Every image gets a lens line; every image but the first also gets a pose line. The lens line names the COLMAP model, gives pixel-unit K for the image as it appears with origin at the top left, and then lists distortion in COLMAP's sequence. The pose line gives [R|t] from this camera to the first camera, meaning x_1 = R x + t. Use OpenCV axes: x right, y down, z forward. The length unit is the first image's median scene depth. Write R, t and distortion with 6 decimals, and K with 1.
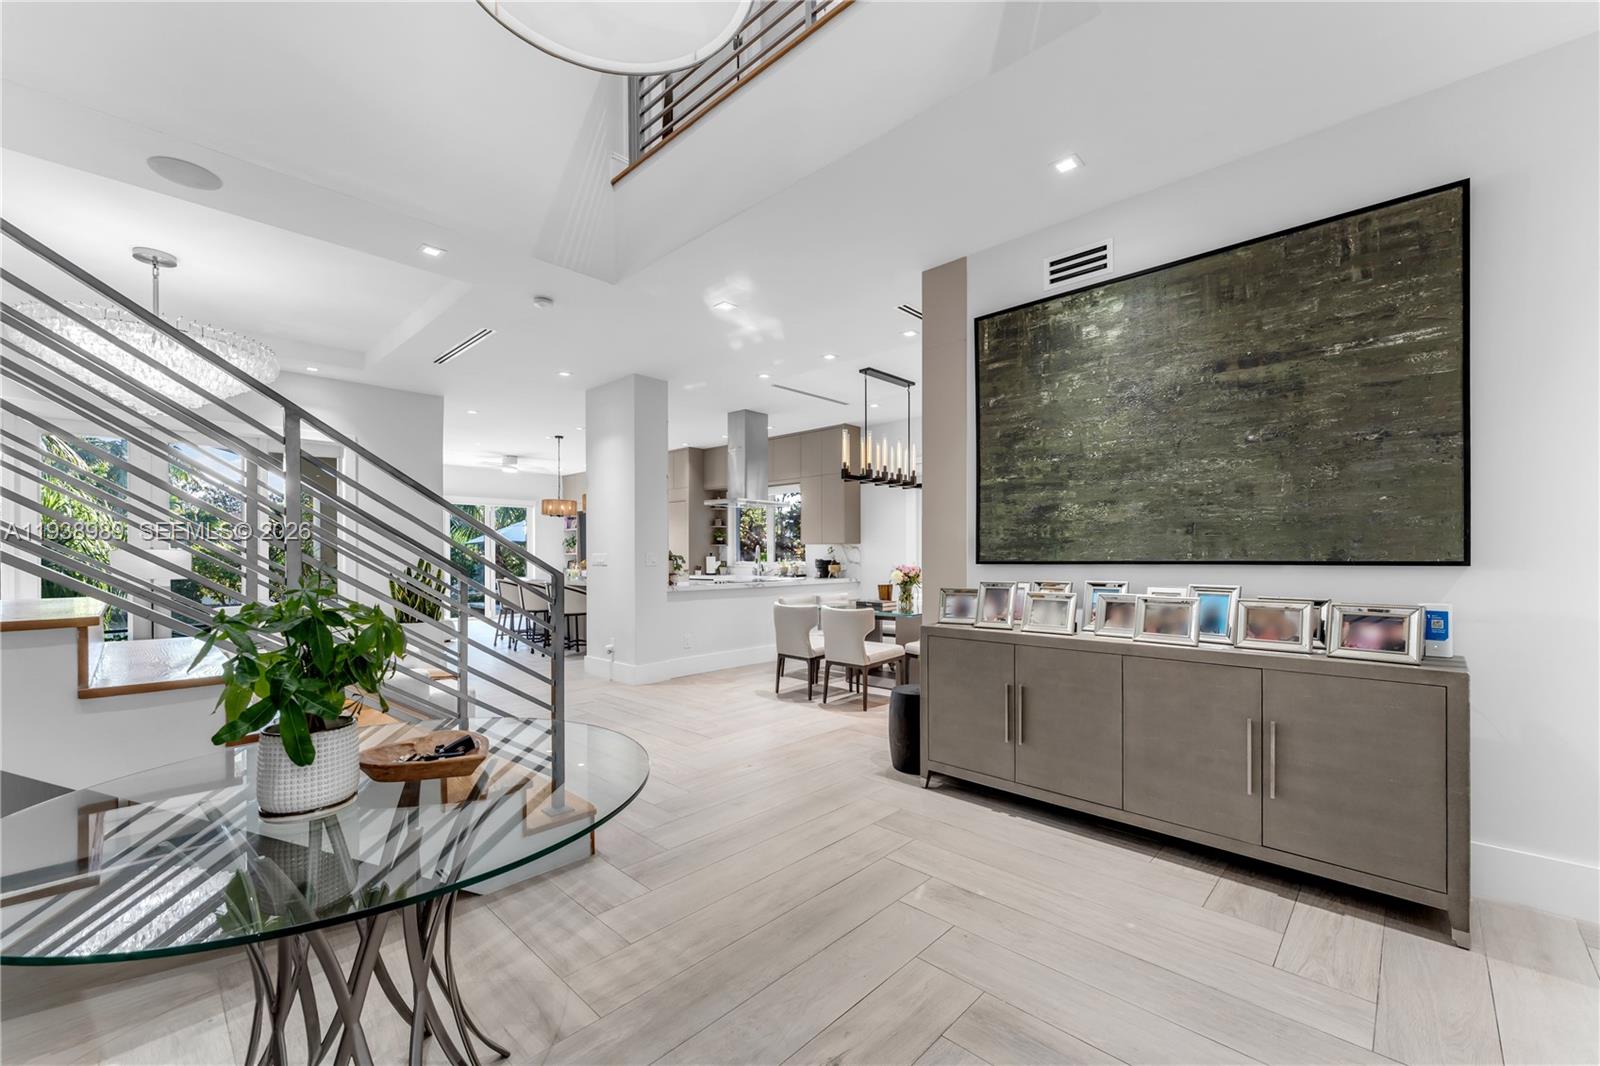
lens RADIAL K [[654.3, 0, 799.3], [0, 654.3, 544.7], [0, 0, 1]] dist [0.002705, 0.000197]
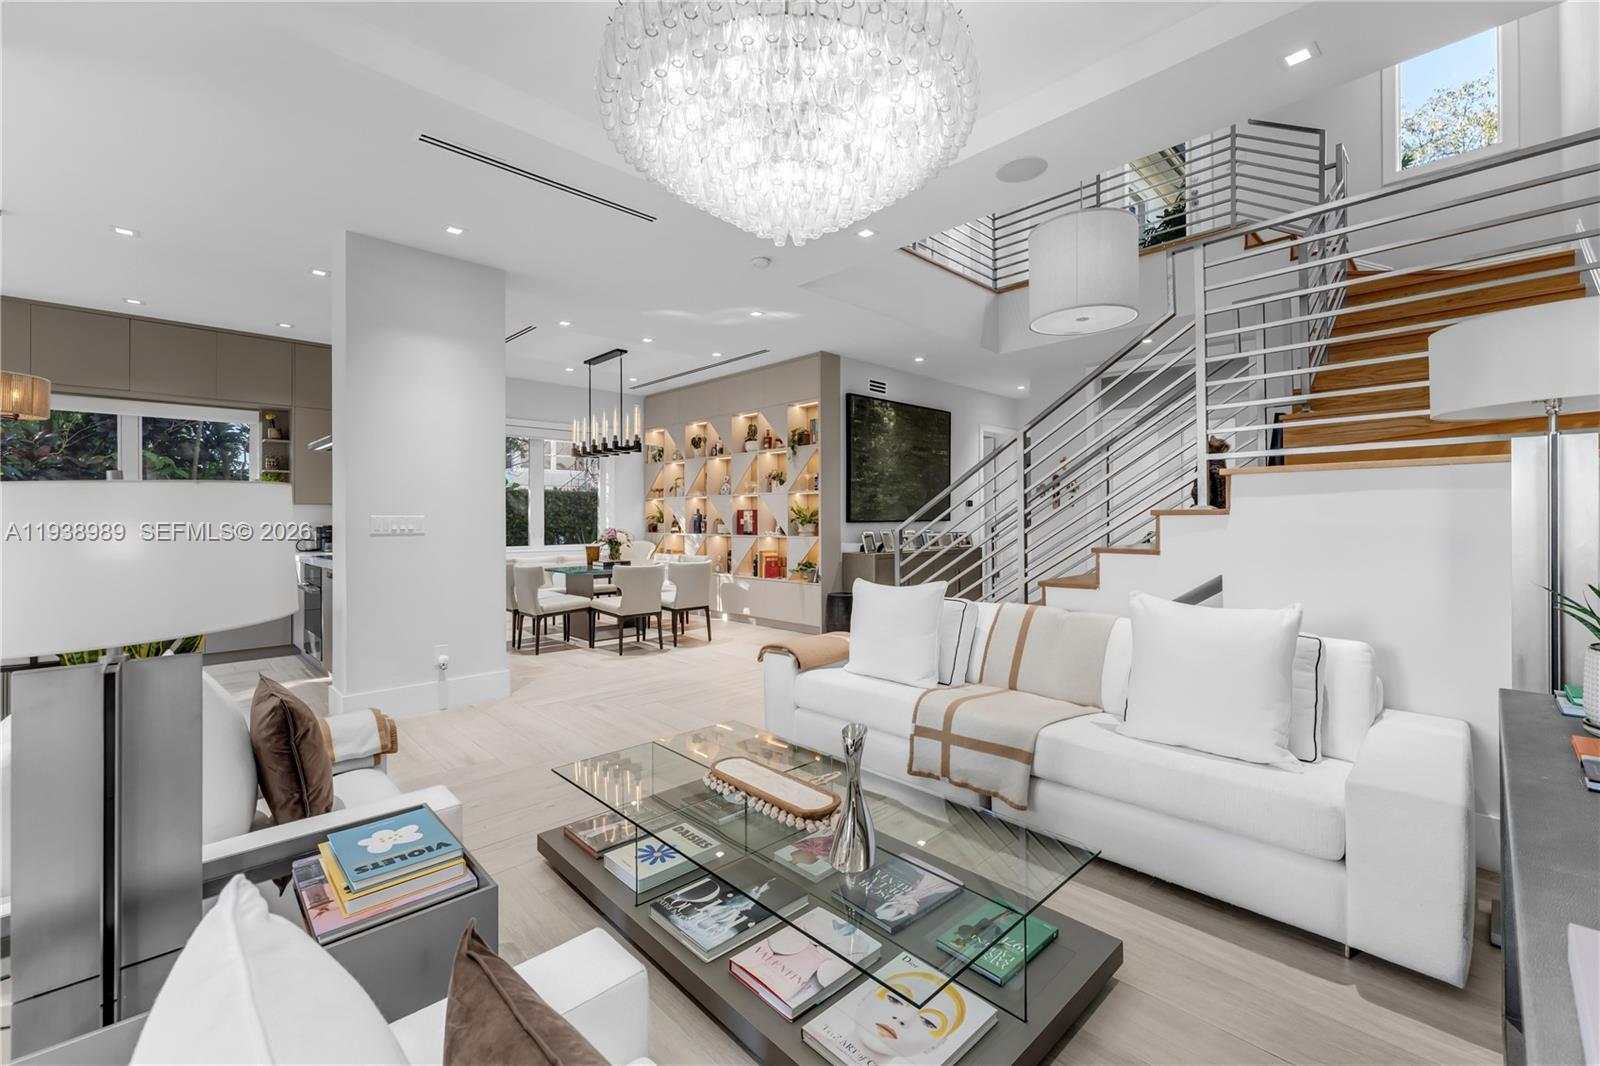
lens RADIAL K [[654.3, 0, 802.8], [0, 654.3, 525.2], [0, 0, 1]] dist [0.002705, 0.000197]
pose [[0.042235, 0.000724, 0.999107, -1.824716], [-0.004094, 0.999991, -0.000552, 0.044554], [-0.999099, -0.004067, 0.042238, 1.171795]]
